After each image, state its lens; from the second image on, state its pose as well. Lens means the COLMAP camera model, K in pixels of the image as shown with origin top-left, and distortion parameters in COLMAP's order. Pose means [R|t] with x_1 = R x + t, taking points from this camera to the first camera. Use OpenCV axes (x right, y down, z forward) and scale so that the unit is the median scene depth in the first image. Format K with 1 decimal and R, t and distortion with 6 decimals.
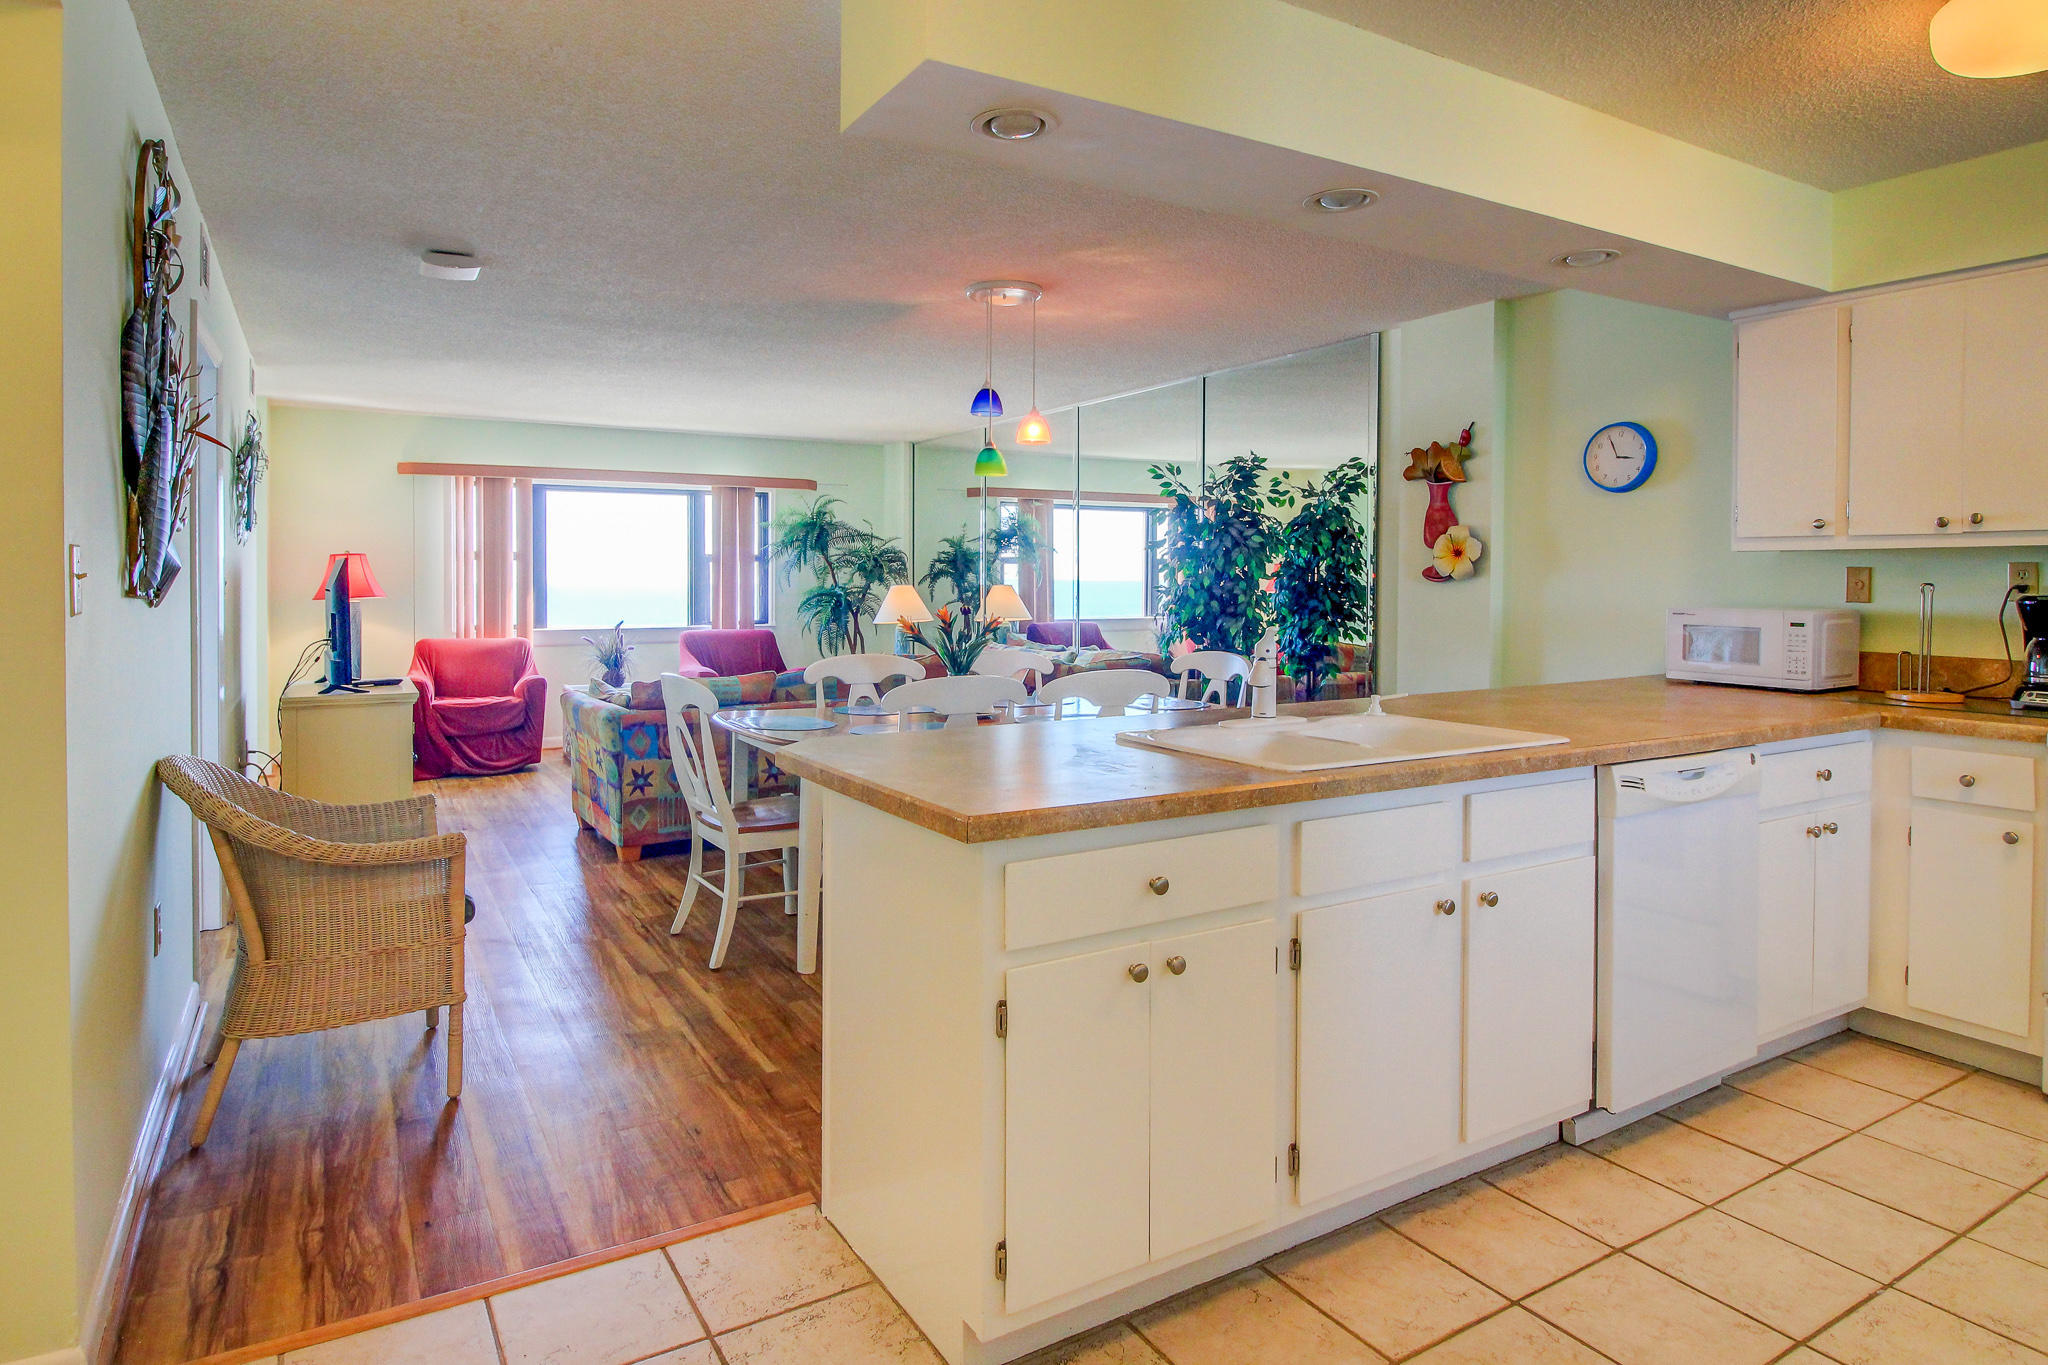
lens RADIAL K [[1175.3, 0, 1018.0], [0, 1175.3, 599.1], [0, 0, 1]] dist [-0.011961, -0.000231]
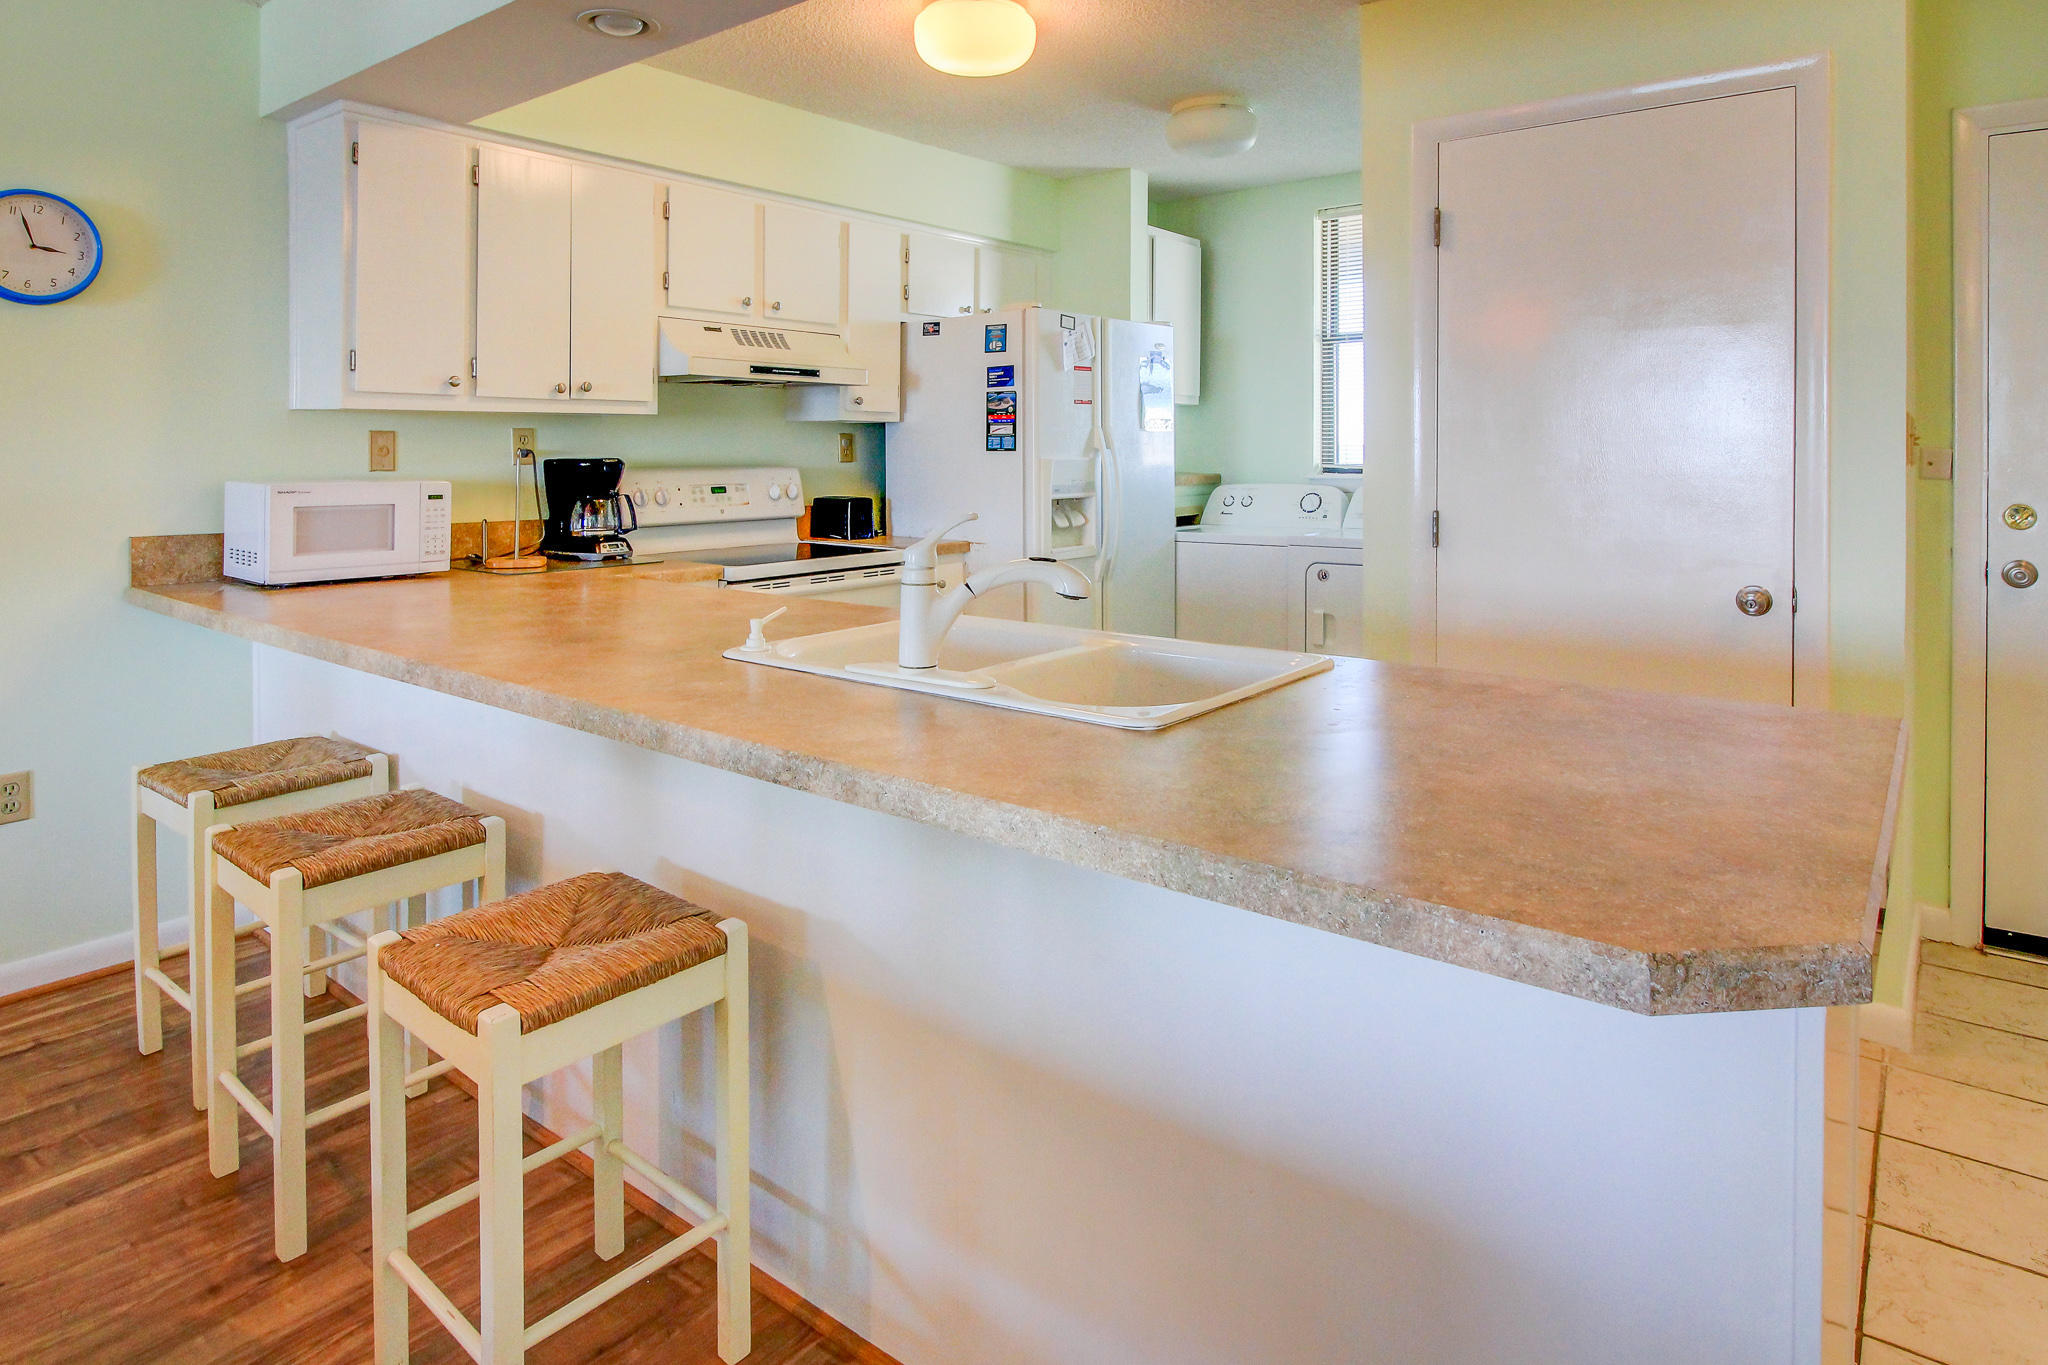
lens RADIAL K [[1175.3, 0, 991.7], [0, 1175.3, 459.3], [0, 0, 1]] dist [-0.011961, -0.000231]
pose [[-0.343781, -0.011310, 0.938982, -0.167800], [0.019844, 0.999617, 0.019306, -0.008446], [-0.938840, 0.025270, -0.343425, 0.537464]]
